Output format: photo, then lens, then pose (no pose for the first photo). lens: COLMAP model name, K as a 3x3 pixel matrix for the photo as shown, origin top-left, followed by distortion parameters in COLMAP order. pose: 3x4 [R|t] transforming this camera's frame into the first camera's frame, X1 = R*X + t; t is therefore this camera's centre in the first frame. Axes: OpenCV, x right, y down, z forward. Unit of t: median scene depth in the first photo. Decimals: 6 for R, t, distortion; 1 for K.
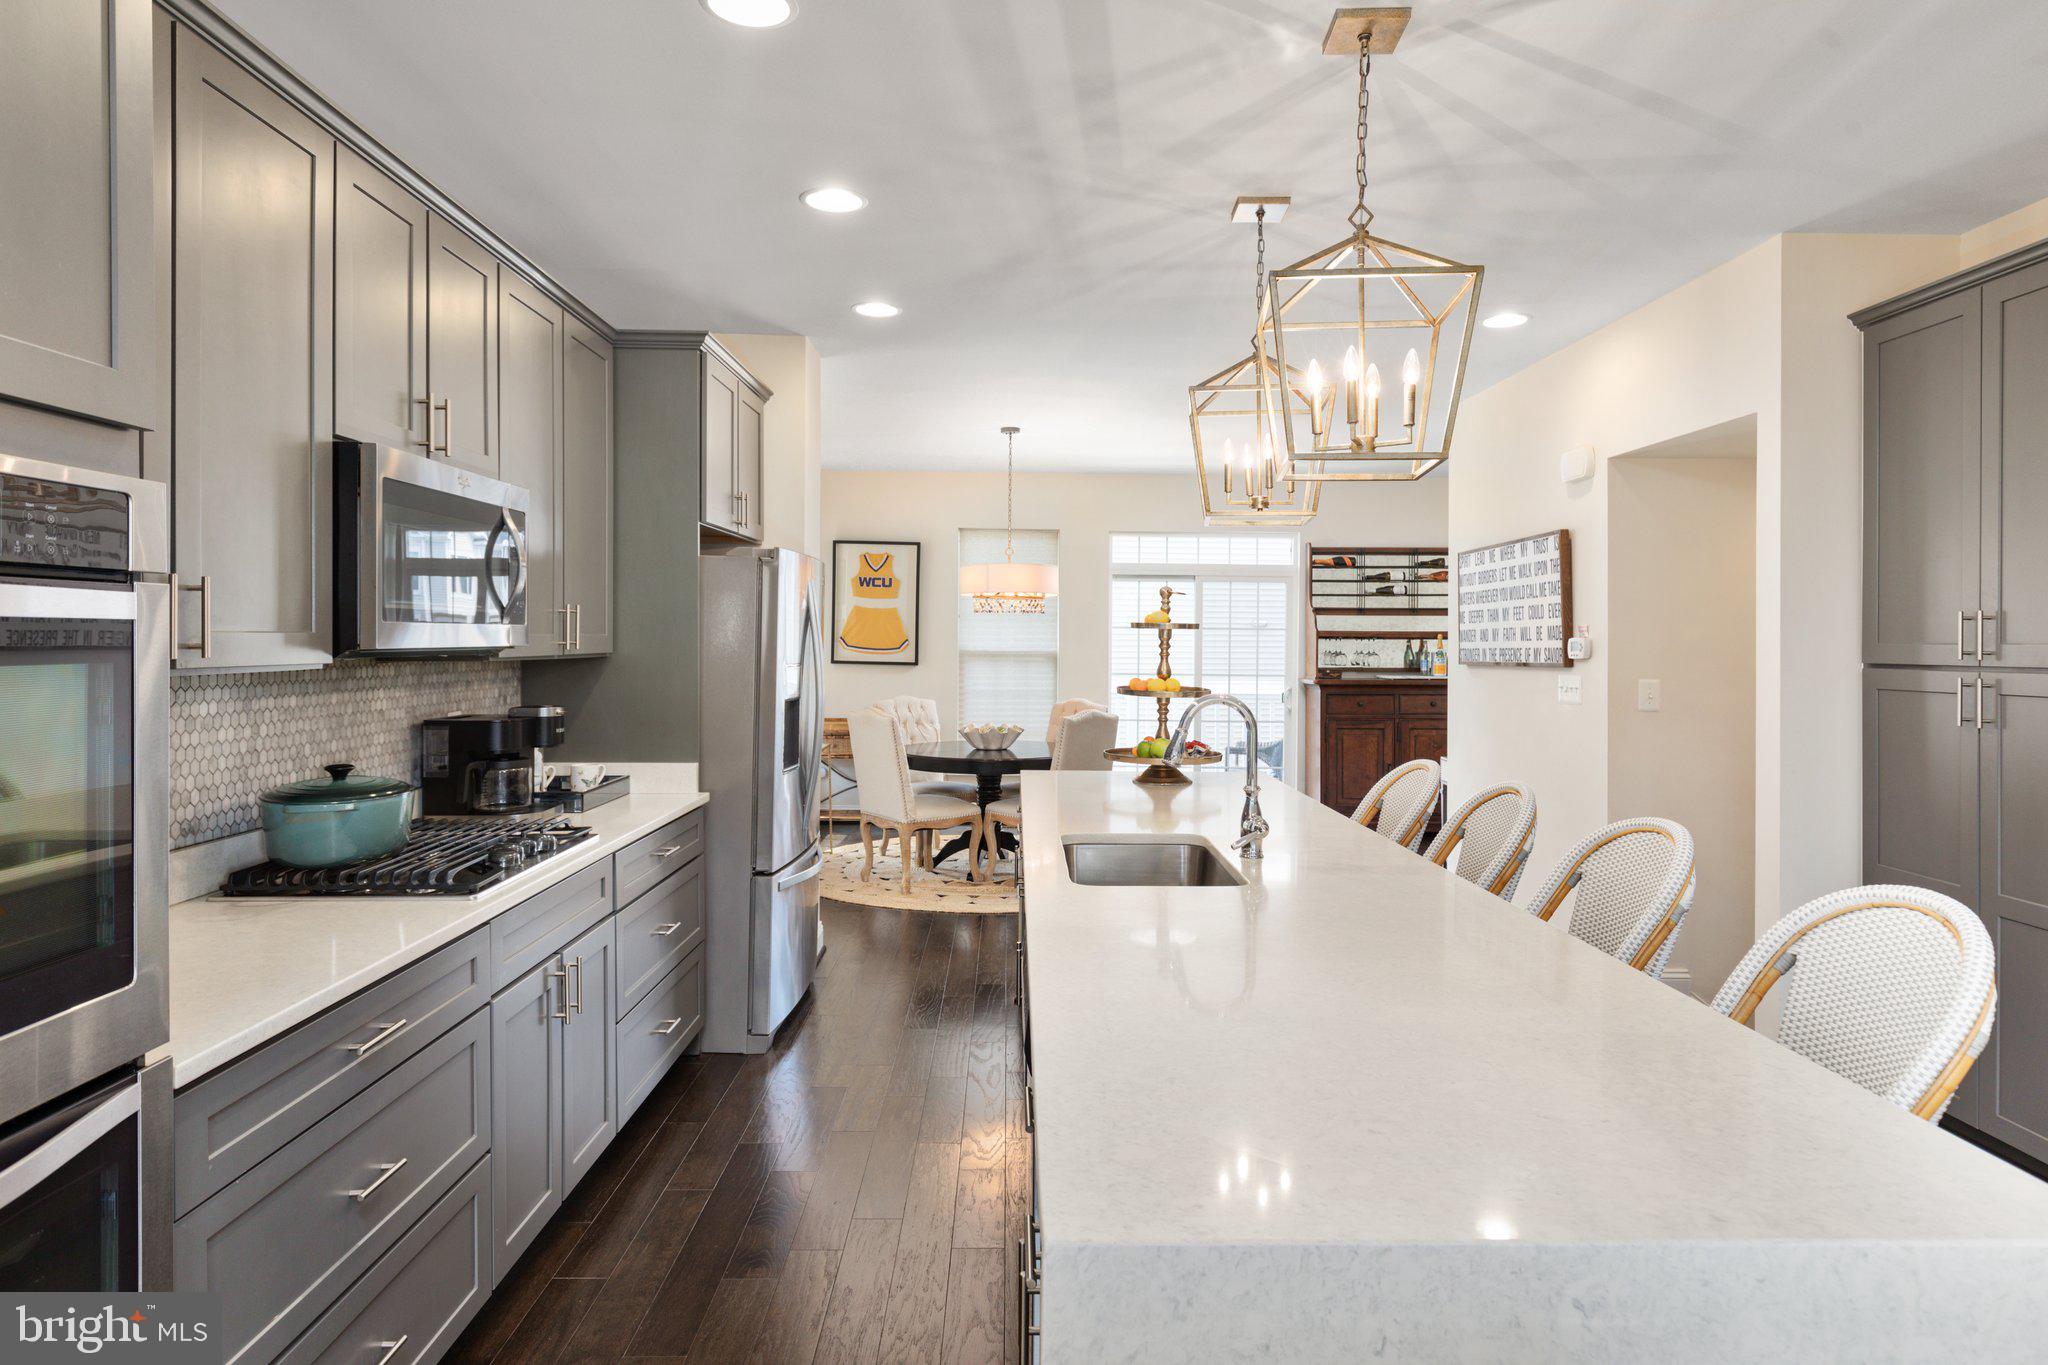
lens RADIAL K [[1202.5, 0, 1021.1], [0, 1202.5, 643.8], [0, 0, 1]] dist [-0.000153, -0.000563]
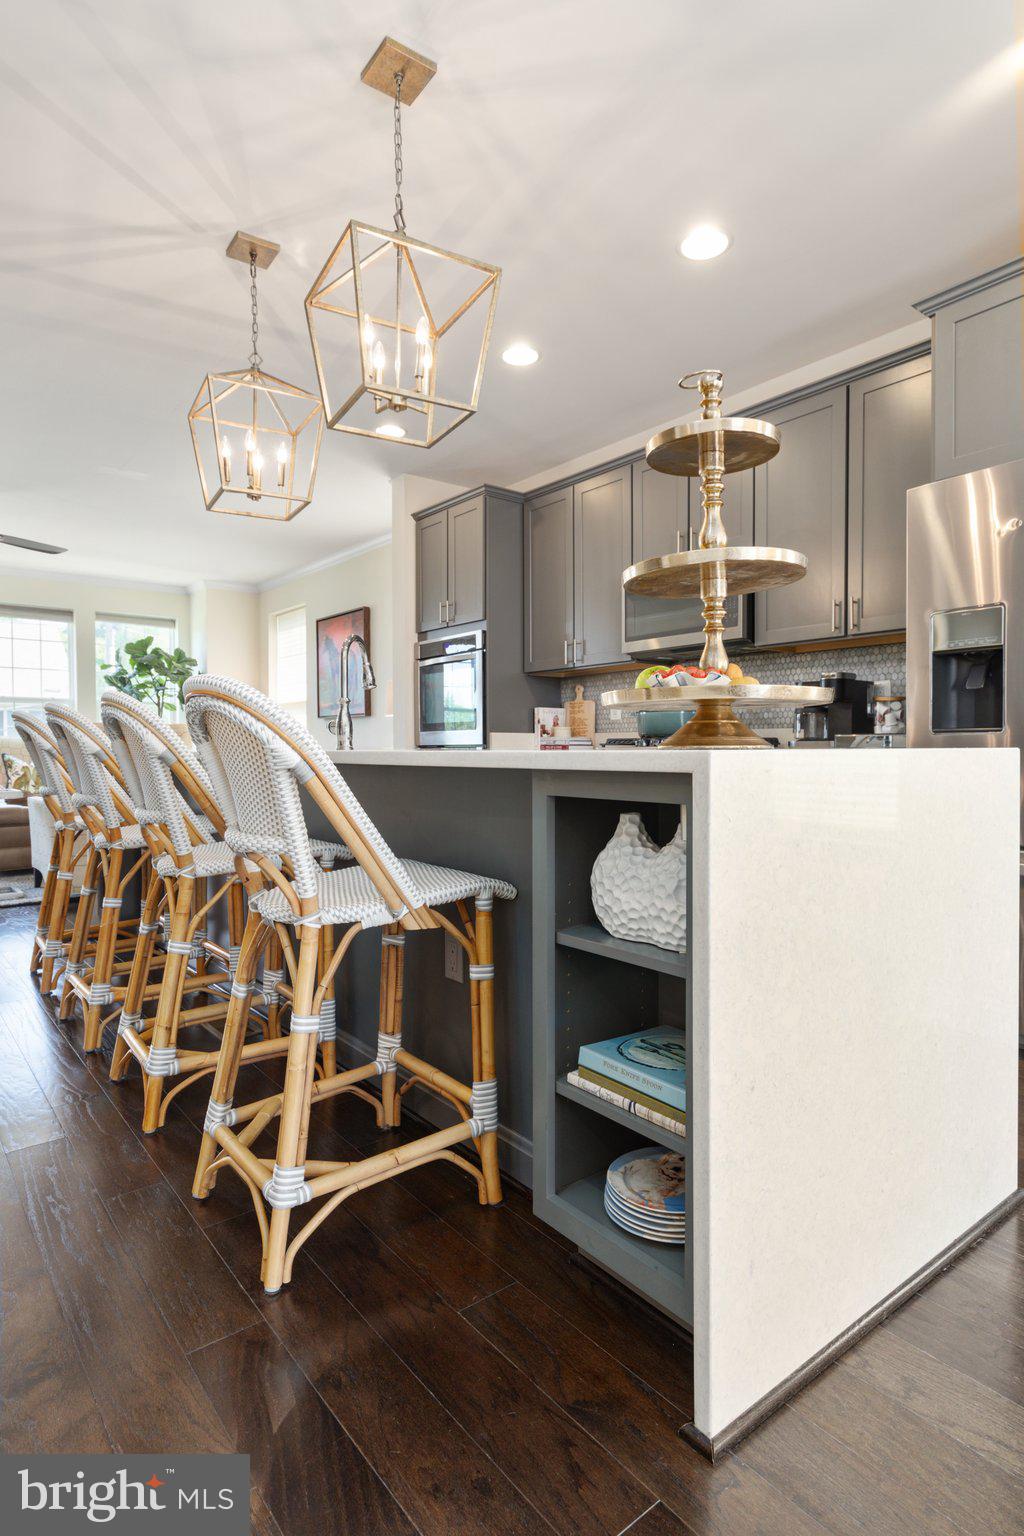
lens RADIAL K [[811.1, 0, 512.0], [0, 811.1, 768.0], [0, 0, 1]] dist [-0.022882, -0.001295]
pose [[-0.791109, 0.013200, -0.611532, 0.675698], [-0.004539, 0.999613, 0.027448, 0.189845], [0.611658, 0.024490, -0.790743, 2.068915]]
